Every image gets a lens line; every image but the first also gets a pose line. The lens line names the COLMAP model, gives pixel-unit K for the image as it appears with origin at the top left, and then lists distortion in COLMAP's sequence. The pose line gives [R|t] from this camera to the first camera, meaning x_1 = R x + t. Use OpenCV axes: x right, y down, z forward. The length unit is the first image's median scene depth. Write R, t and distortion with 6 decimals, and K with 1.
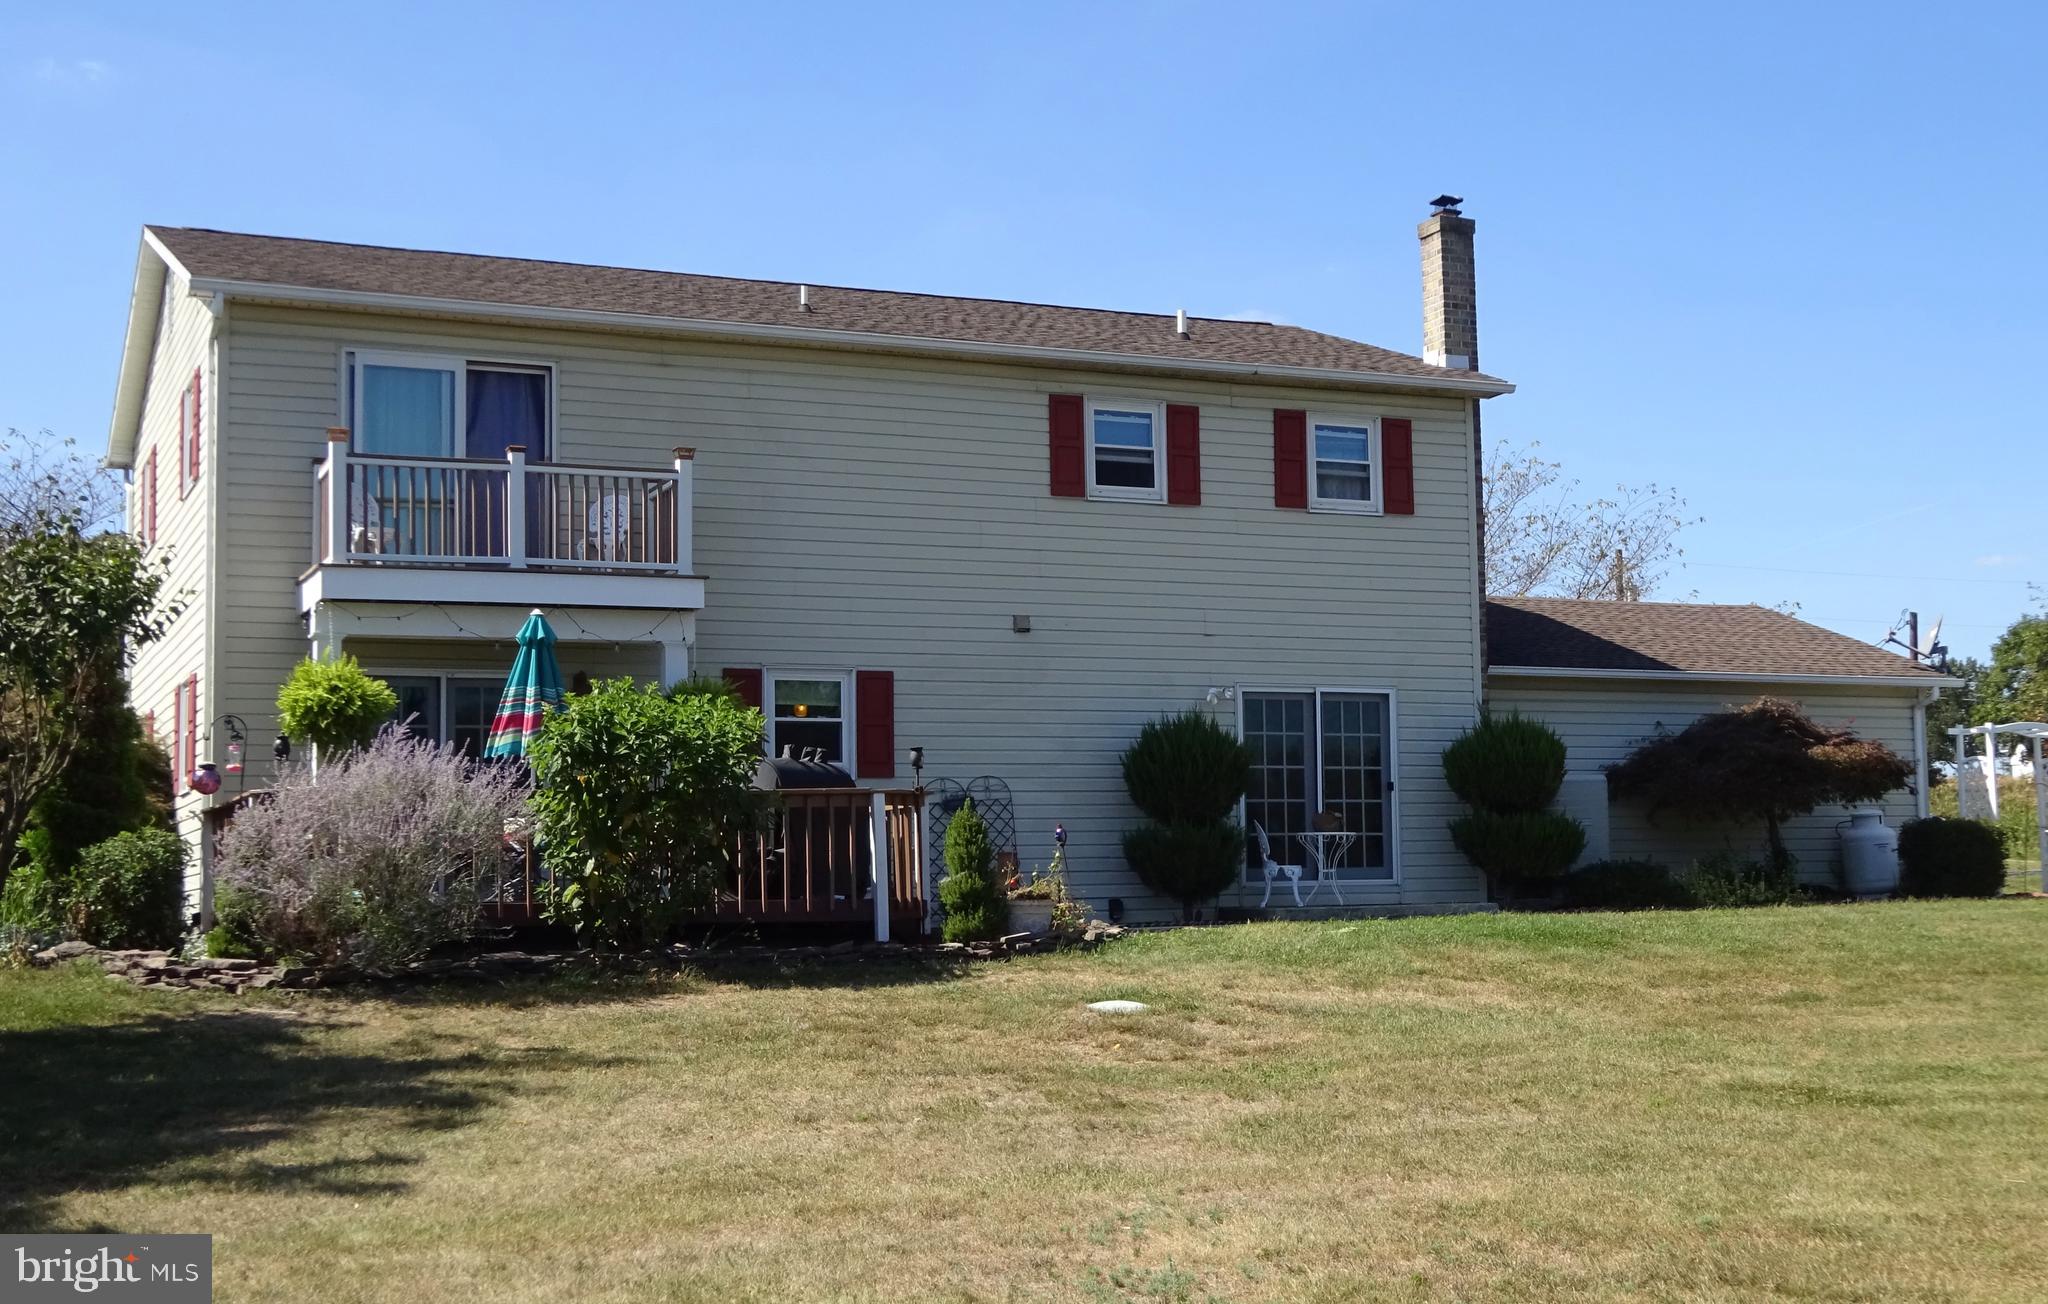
lens RADIAL K [[2599.3, 0, 1158.6], [0, 2599.3, 663.4], [0, 0, 1]] dist [0.060835, 0.000000]
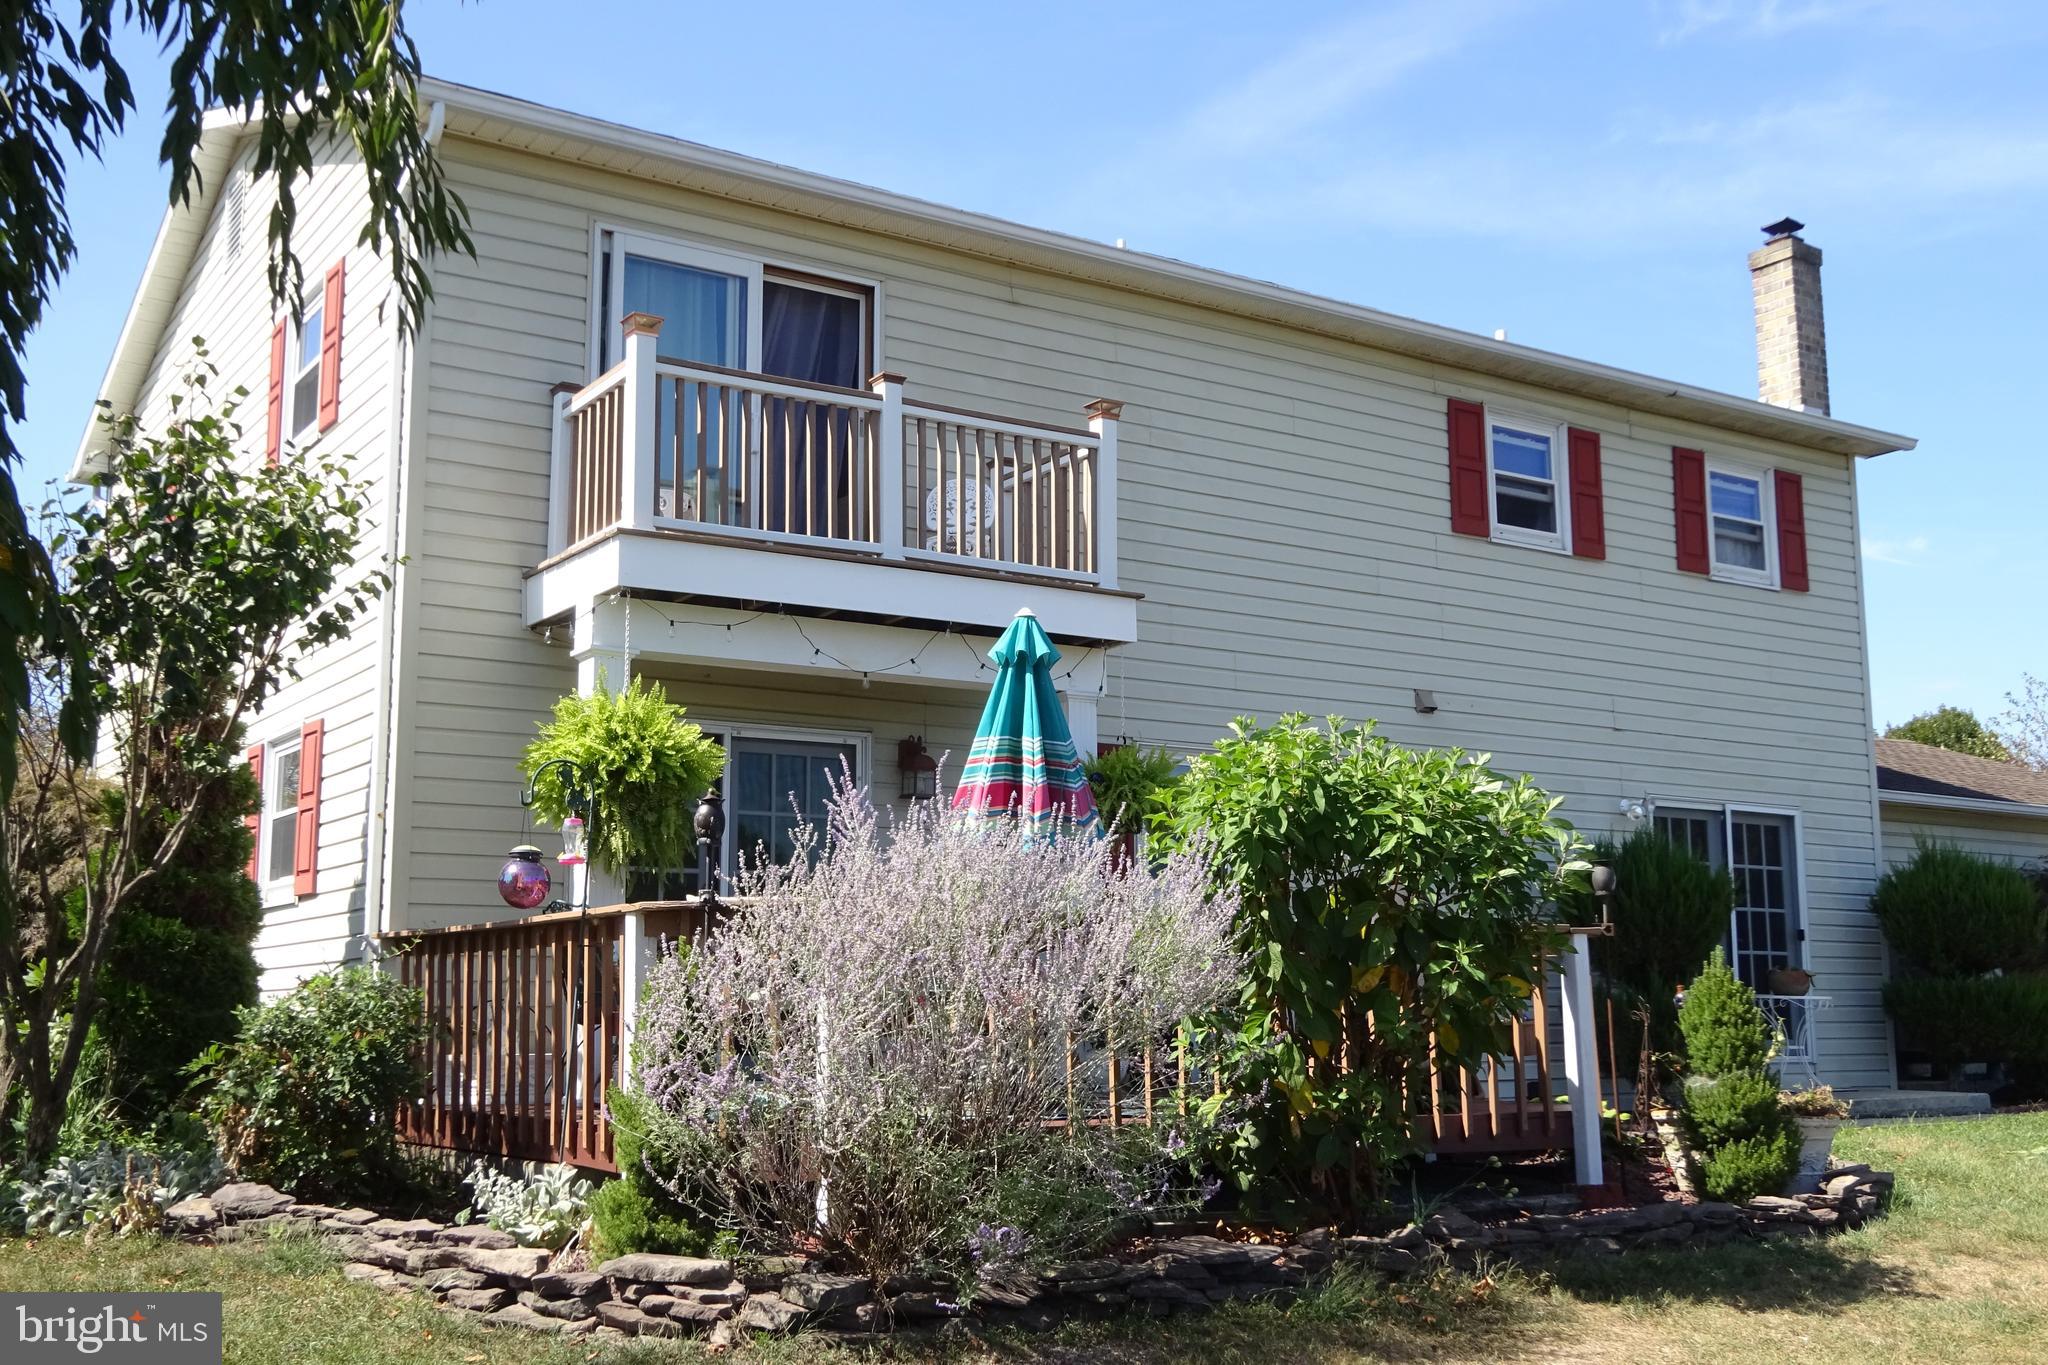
lens RADIAL K [[2084.8, 0, 991.0], [0, 2084.8, 681.0], [0, 0, 1]] dist [0.021208, 0.000000]
pose [[0.991581, 0.037555, 0.123923, -0.239919], [-0.029068, 0.997151, -0.069600, 0.022825], [-0.126184, 0.065412, 0.989848, 0.420780]]
